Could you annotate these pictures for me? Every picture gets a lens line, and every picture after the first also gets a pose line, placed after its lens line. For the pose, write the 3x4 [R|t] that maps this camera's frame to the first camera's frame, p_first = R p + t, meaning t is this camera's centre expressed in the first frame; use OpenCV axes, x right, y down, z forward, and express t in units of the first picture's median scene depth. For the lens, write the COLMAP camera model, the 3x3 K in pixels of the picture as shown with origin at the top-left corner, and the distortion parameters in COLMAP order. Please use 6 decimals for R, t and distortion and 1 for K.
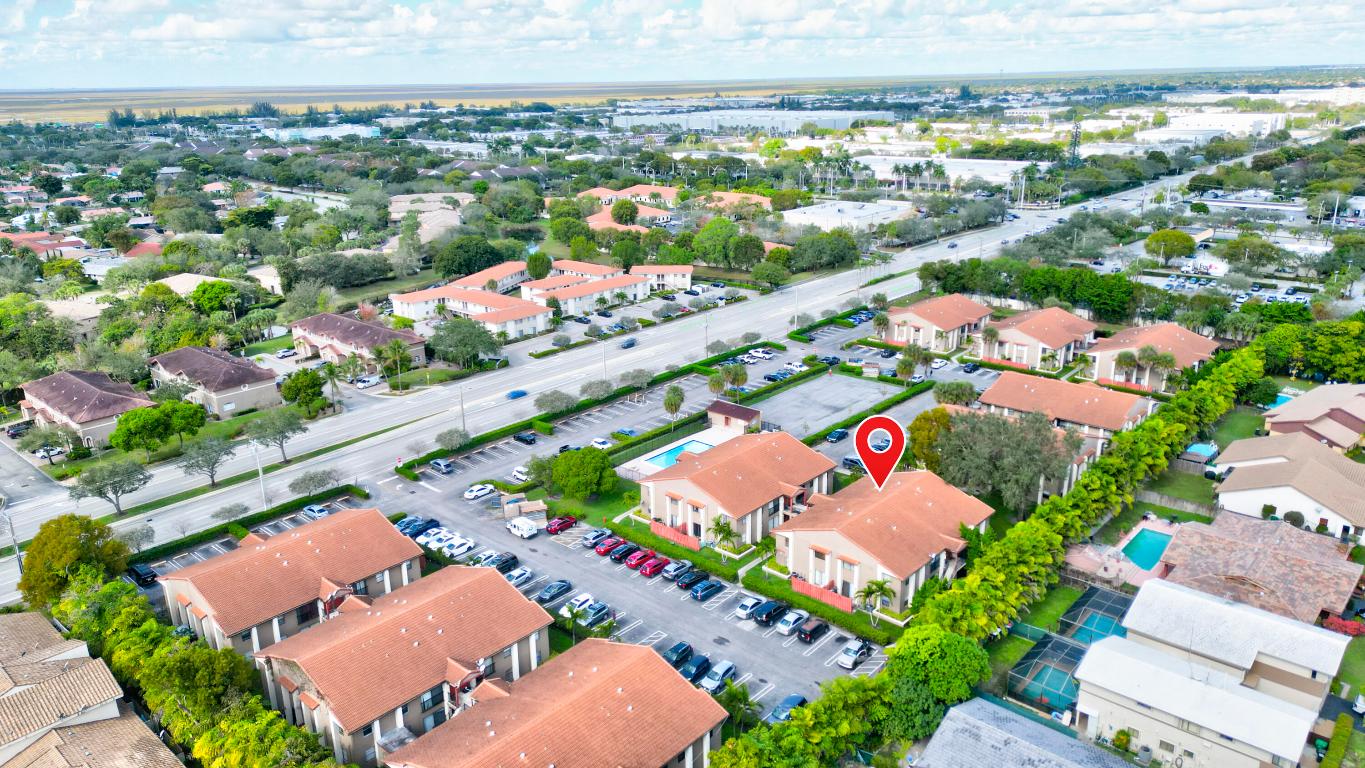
lens RADIAL K [[952.8, 0, 682.5], [0, 952.8, 384.0], [0, 0, 1]] dist [0.092066, -0.100608]
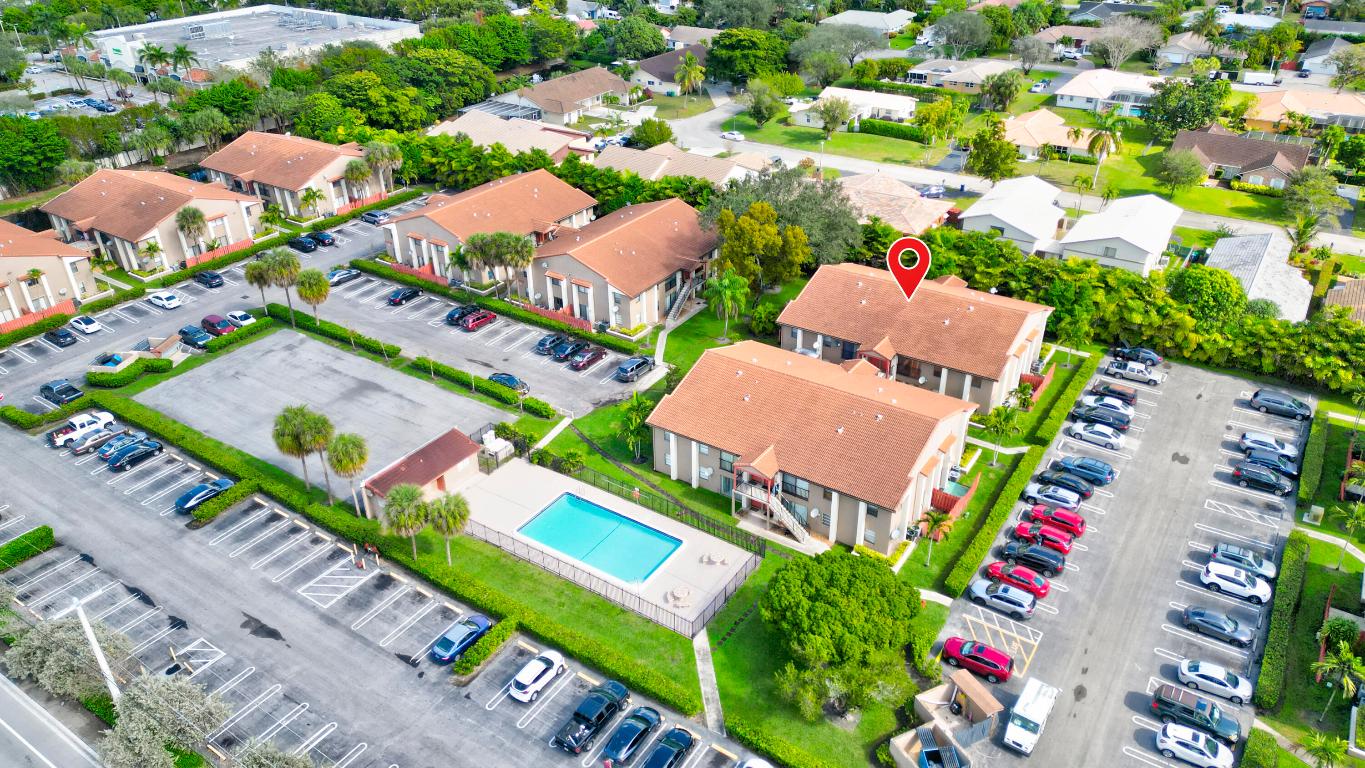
lens RADIAL K [[952.8, 0, 682.5], [0, 952.8, 384.0], [0, 0, 1]] dist [0.092066, -0.100608]
pose [[-0.147501, -0.471561, 0.869410, -0.325896], [0.318676, 0.809489, 0.493126, -0.178864], [-0.936317, 0.349797, 0.030875, 0.758448]]
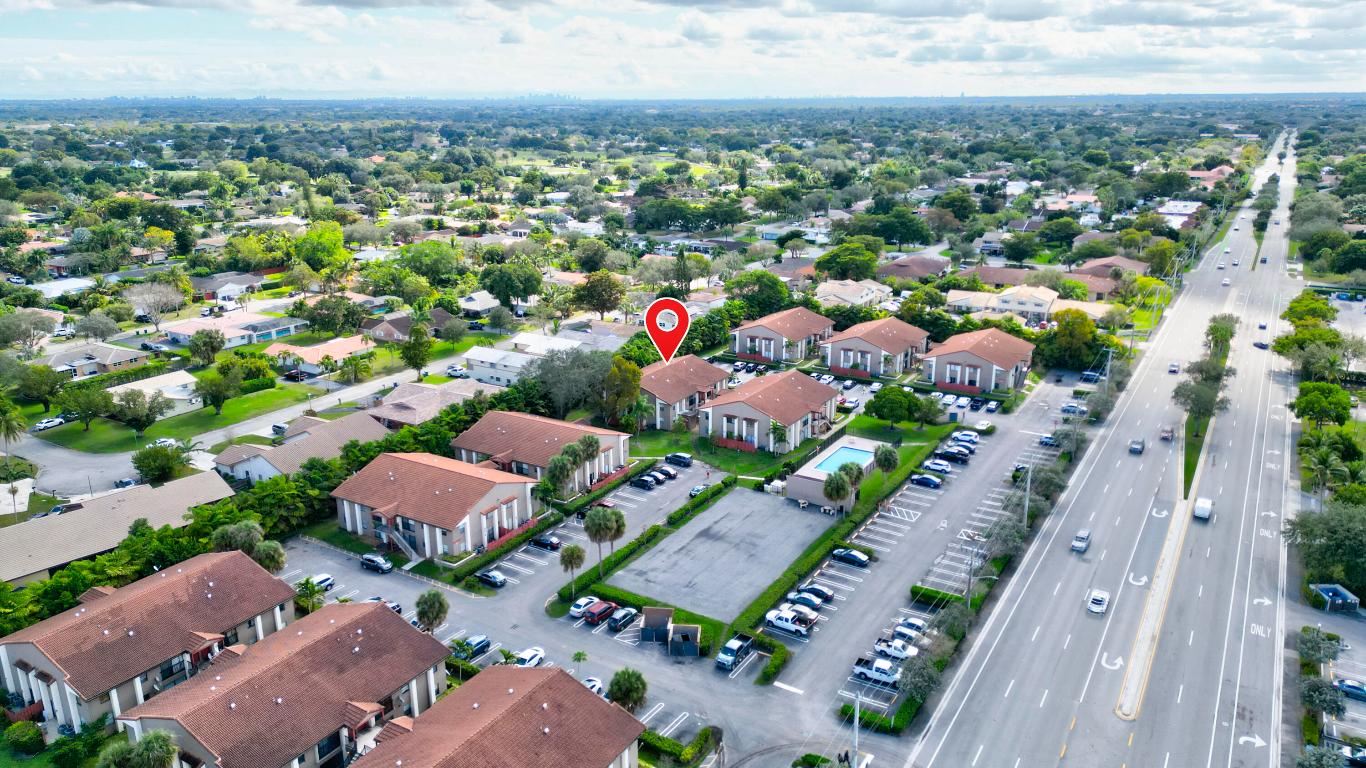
lens RADIAL K [[953.5, 0, 683.0], [0, 953.5, 384.0], [0, 0, 1]] dist [0.092066, -0.100608]
pose [[-0.980732, 0.082318, -0.177170, 0.284504], [-0.033434, 0.822789, 0.567363, -0.465545], [0.192478, 0.562355, -0.804183, 1.437028]]
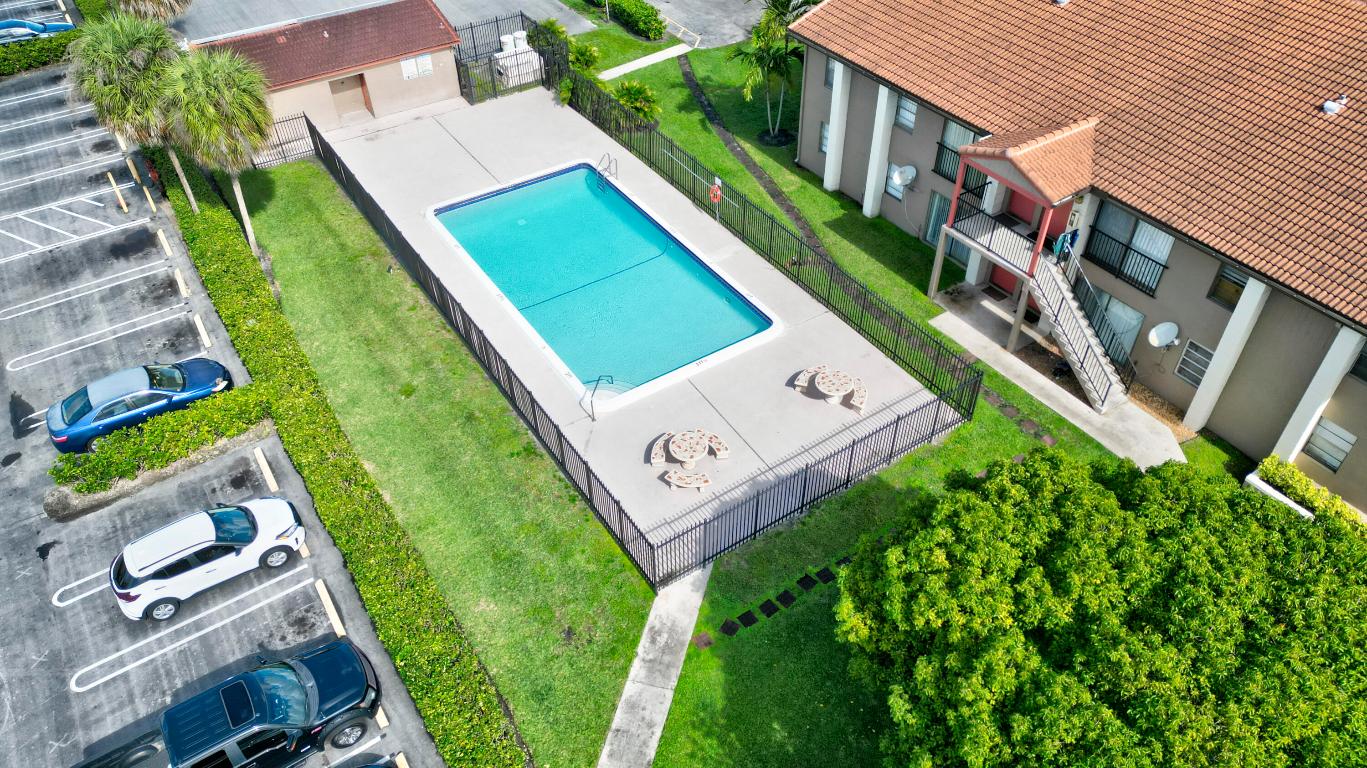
lens RADIAL K [[954.2, 0, 683.5], [0, 954.2, 384.0], [0, 0, 1]] dist [0.092066, -0.100608]
pose [[0.250583, -0.630694, 0.734461, -0.133417], [0.303906, 0.771563, 0.558867, -0.011919], [-0.919157, 0.083164, 0.385012, 0.748010]]
